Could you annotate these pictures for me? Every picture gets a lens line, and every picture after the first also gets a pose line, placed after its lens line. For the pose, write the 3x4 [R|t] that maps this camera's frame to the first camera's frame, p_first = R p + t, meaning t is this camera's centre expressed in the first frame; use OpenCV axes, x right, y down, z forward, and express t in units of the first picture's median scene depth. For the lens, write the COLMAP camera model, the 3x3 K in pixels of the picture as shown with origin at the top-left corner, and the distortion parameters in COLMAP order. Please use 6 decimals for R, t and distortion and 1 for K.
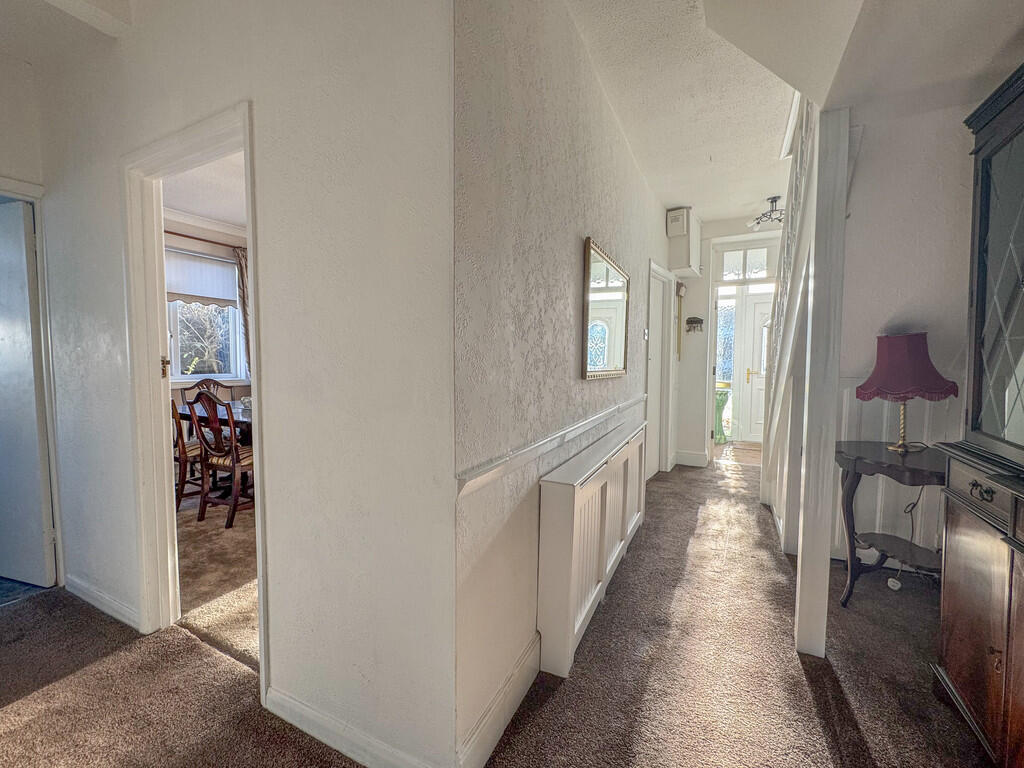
lens RADIAL K [[423.1, 0, 513.7], [0, 423.1, 383.5], [0, 0, 1]] dist [0.001938, -0.000221]
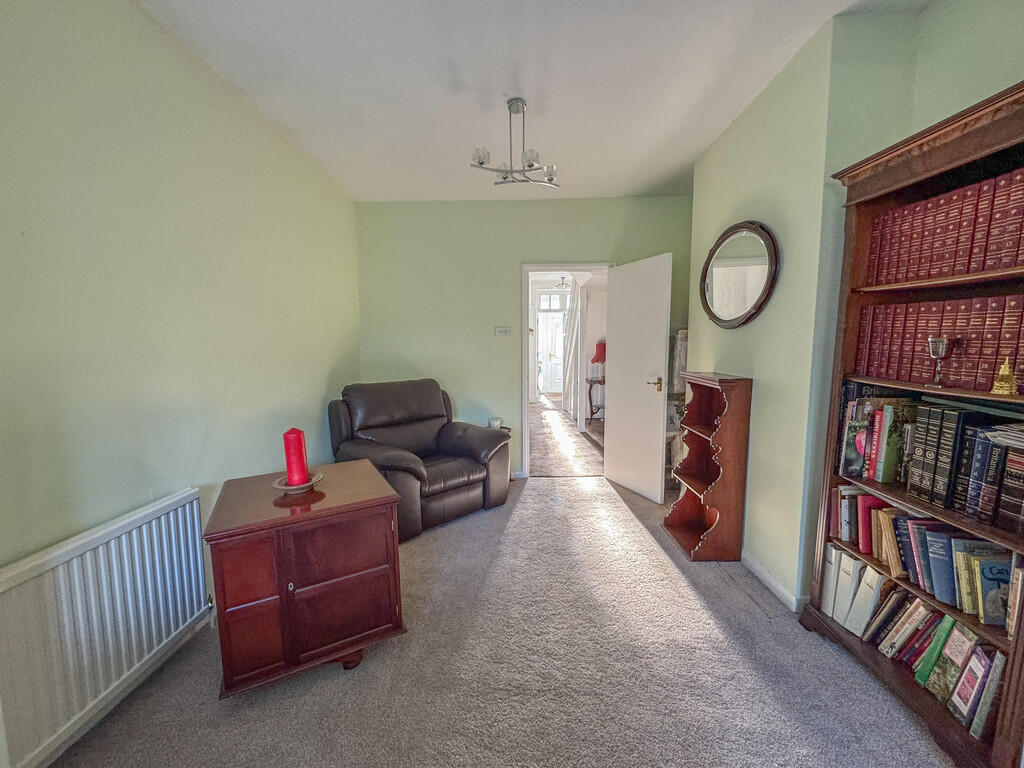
lens RADIAL K [[423.1, 0, 513.7], [0, 423.1, 383.5], [0, 0, 1]] dist [0.001938, -0.000221]
pose [[0.889001, -0.049737, 0.455196, -1.171053], [0.032770, 0.998445, 0.045096, 0.022950], [-0.456731, -0.025173, 0.889249, -1.570896]]
